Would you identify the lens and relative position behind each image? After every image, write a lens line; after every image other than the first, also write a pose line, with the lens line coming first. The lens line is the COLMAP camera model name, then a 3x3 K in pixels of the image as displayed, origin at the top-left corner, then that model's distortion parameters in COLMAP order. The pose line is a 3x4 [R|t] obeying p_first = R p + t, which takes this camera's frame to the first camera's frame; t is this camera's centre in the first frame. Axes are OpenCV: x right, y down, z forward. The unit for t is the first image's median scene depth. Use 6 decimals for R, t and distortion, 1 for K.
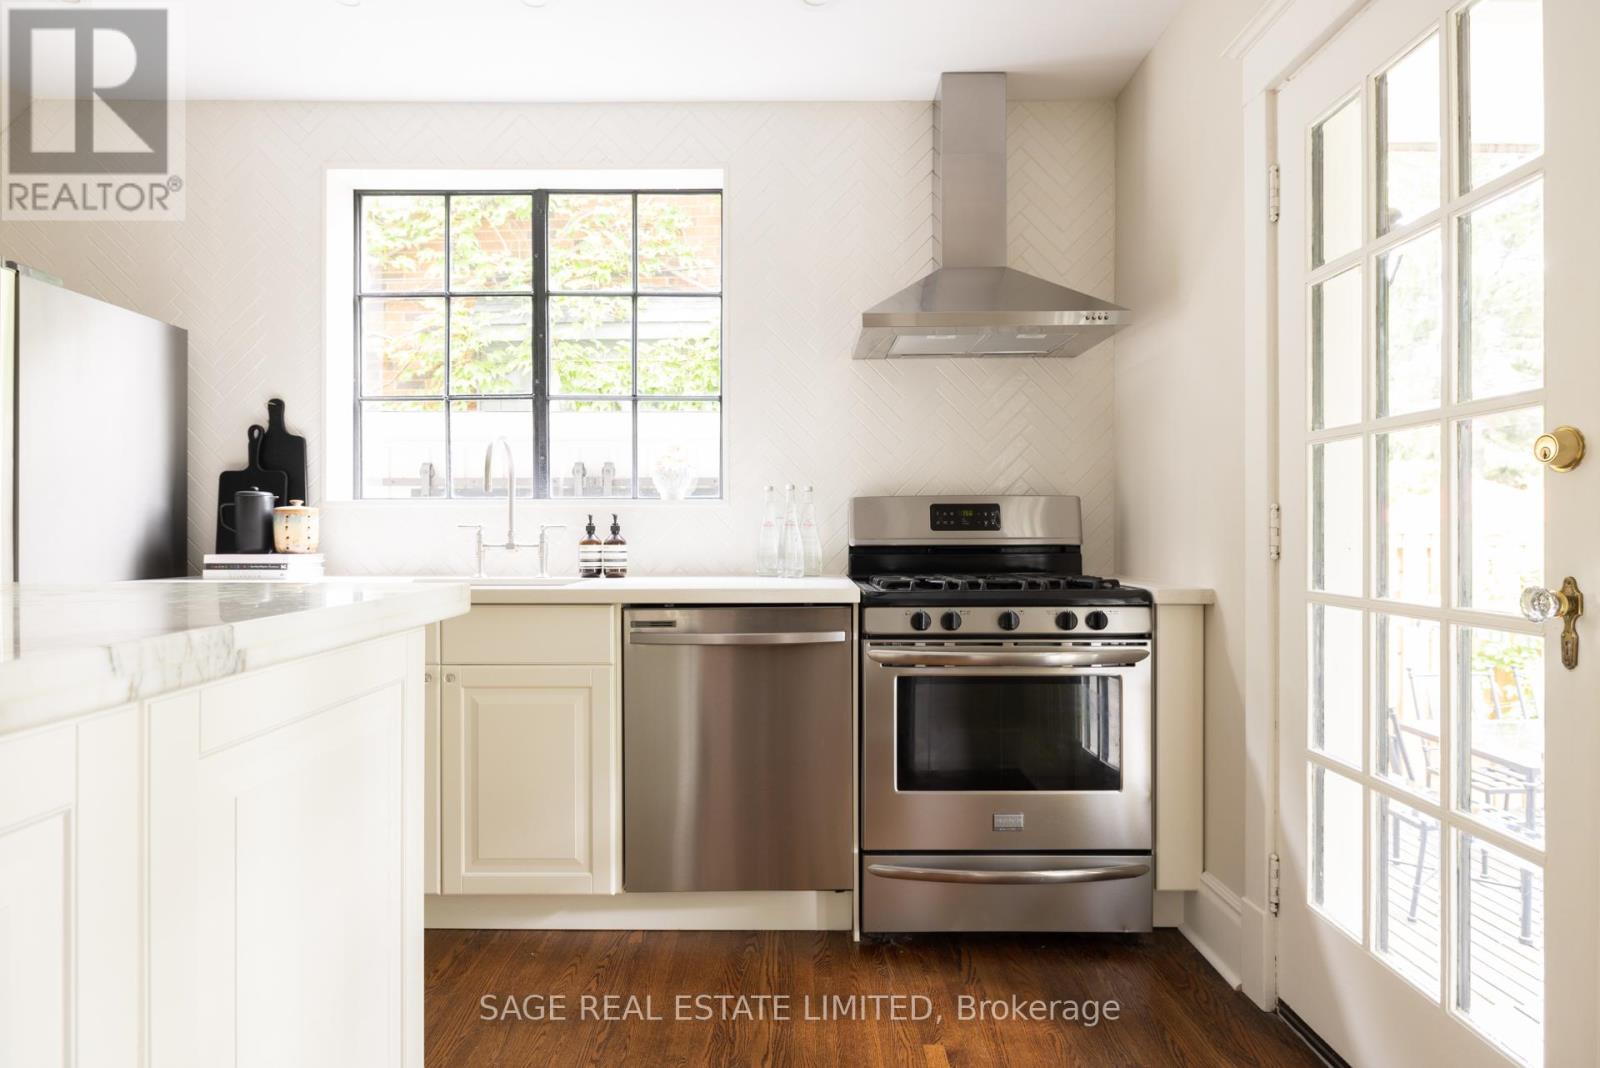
lens RADIAL K [[870.0, 0, 837.6], [0, 870.0, 527.7], [0, 0, 1]] dist [0.002658, 0.000777]
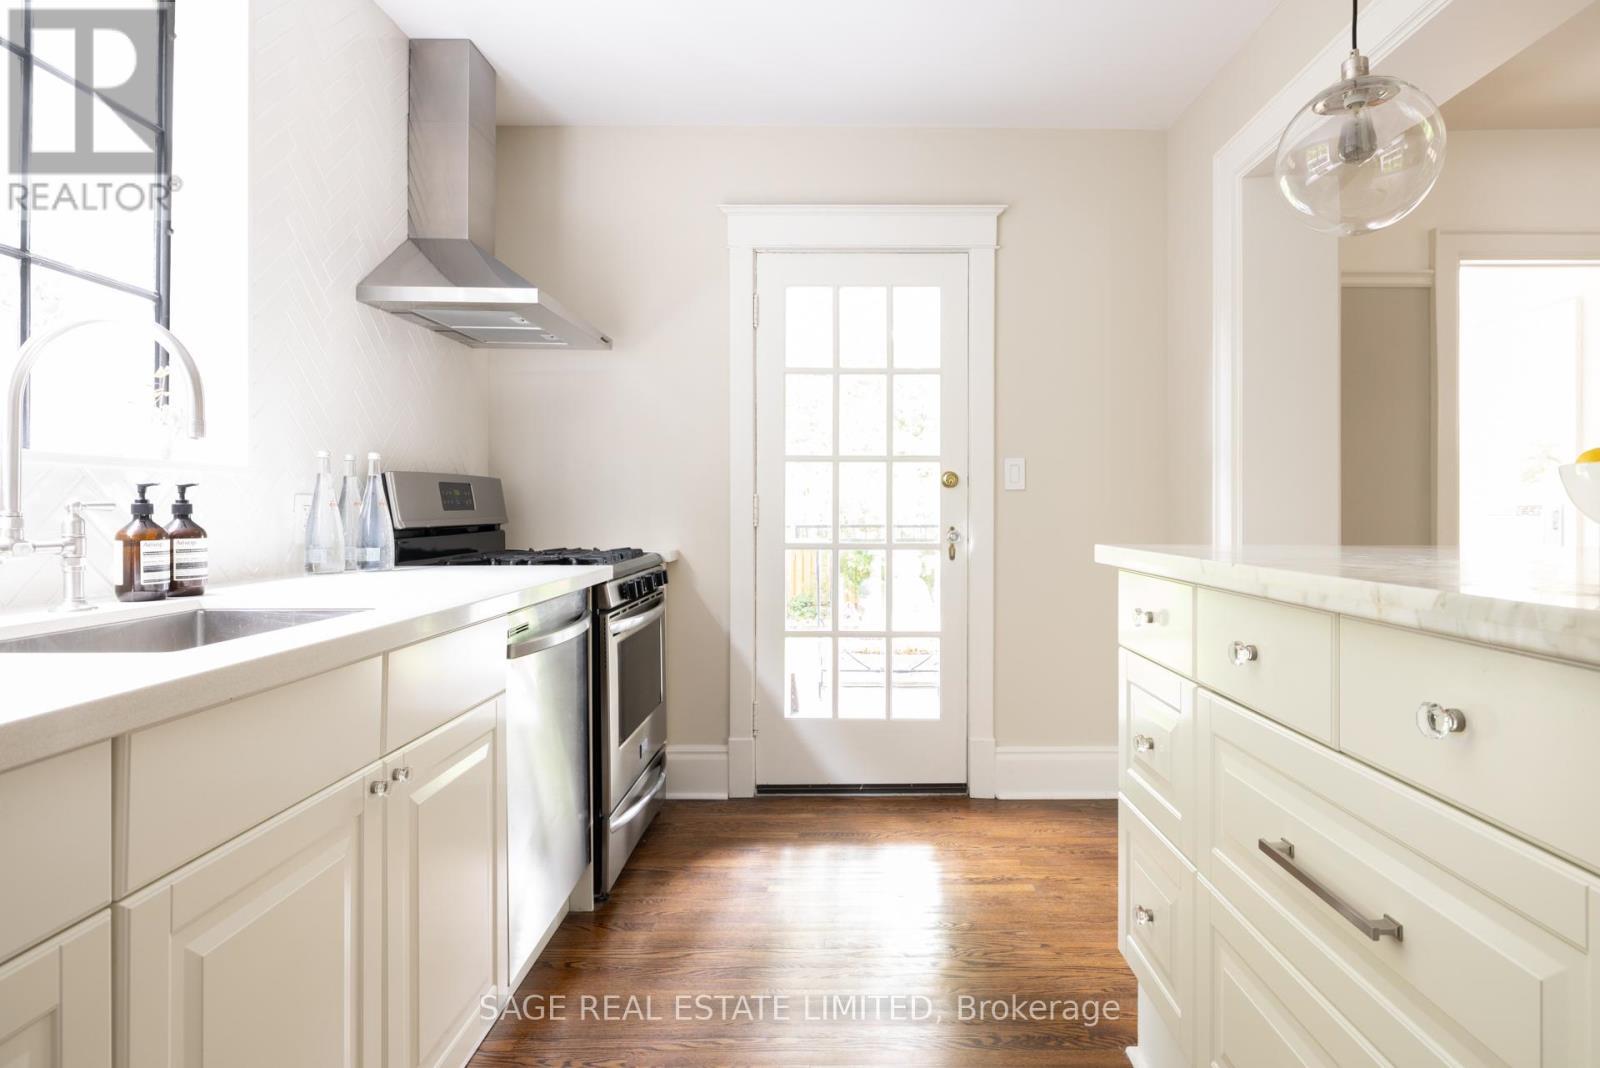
lens RADIAL K [[870.0, 0, 837.6], [0, 870.0, 527.7], [0, 0, 1]] dist [0.002658, 0.000777]
pose [[-0.000702, -0.022568, 0.999745, -1.056238], [-0.002473, 0.999742, 0.022566, -0.000497], [-0.999997, -0.002457, -0.000757, 0.759552]]
